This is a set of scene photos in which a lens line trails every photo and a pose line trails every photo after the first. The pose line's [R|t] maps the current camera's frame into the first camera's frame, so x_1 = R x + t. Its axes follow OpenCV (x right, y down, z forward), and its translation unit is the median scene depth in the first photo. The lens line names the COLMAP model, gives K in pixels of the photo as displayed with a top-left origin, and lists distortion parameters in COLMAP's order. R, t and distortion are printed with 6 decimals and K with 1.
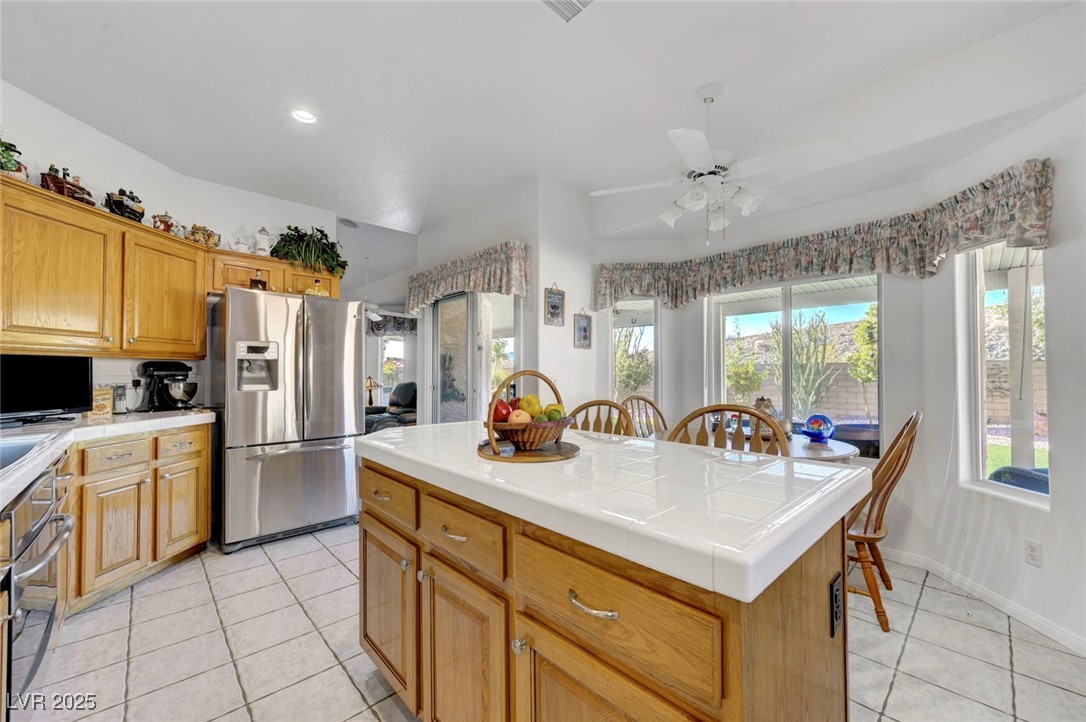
lens RADIAL K [[424.6, 0, 544.6], [0, 424.6, 365.8], [0, 0, 1]] dist [-0.002173, 0.000638]
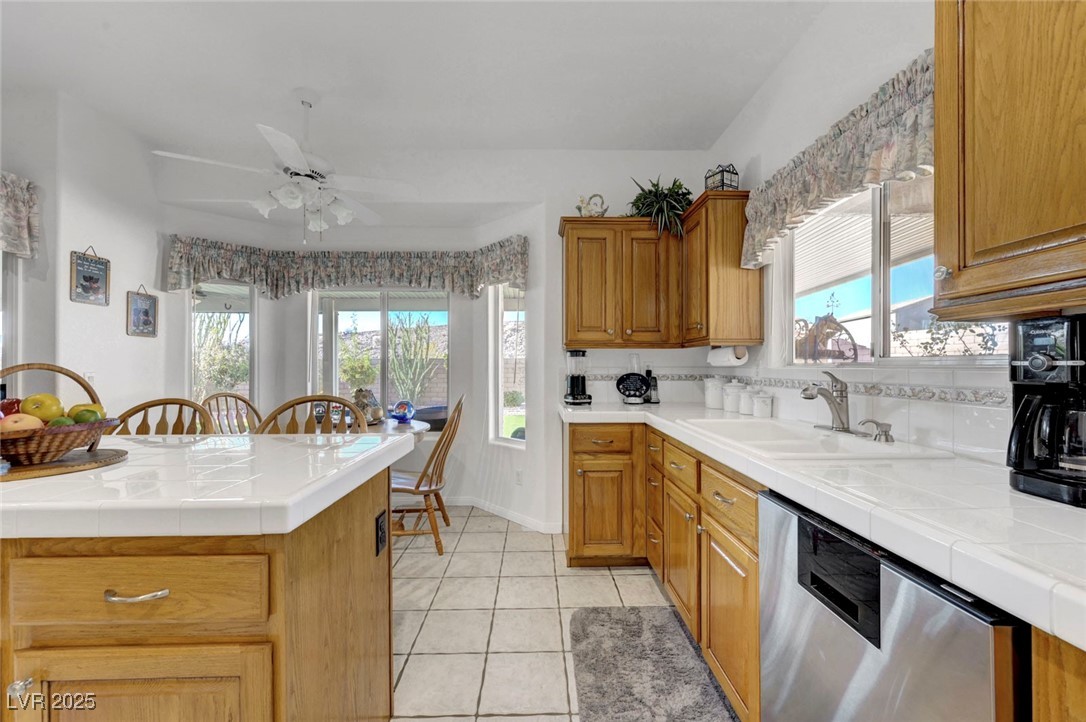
lens RADIAL K [[424.6, 0, 542.2], [0, 424.6, 365.0], [0, 0, 1]] dist [-0.002173, 0.000638]
pose [[0.669004, 0.002499, 0.743255, 0.002061], [-0.010910, 0.999920, 0.006458, -0.000252], [-0.743179, -0.012429, 0.668978, -0.126967]]
